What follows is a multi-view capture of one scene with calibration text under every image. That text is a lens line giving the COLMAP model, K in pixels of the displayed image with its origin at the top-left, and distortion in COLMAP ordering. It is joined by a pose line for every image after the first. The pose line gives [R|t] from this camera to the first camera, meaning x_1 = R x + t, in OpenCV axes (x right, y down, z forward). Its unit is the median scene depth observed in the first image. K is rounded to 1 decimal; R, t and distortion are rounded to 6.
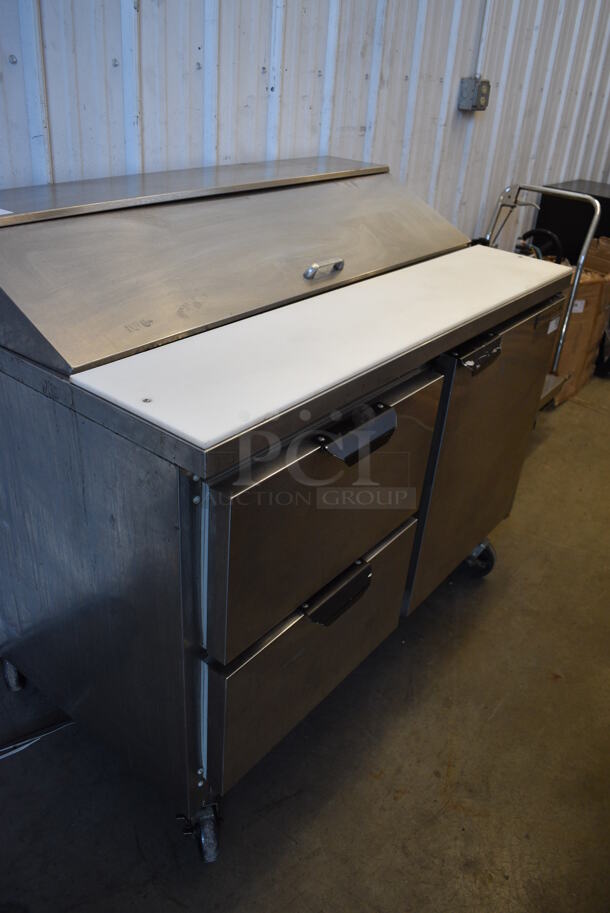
lens RADIAL K [[692.2, 0, 305.0], [0, 692.2, 456.5], [0, 0, 1]] dist [-0.113828, 0.034242]
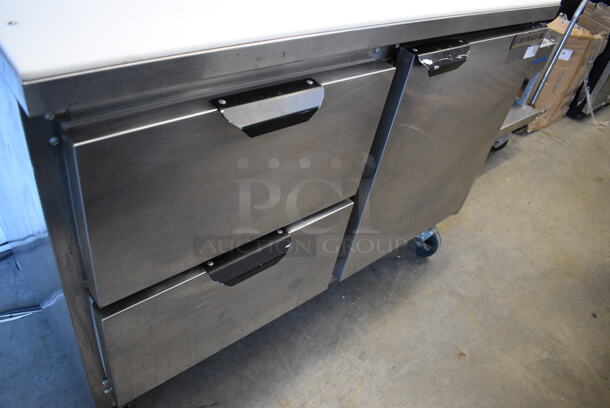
lens RADIAL K [[462.5, 0, 305.0], [0, 462.5, 204.0], [0, 0, 1]] dist [-0.113828, 0.034242]
pose [[0.976250, 0.197477, -0.089099, 0.108515], [-0.181864, 0.970495, 0.158321, -0.005071], [0.117735, -0.138357, 0.983359, 0.198682]]
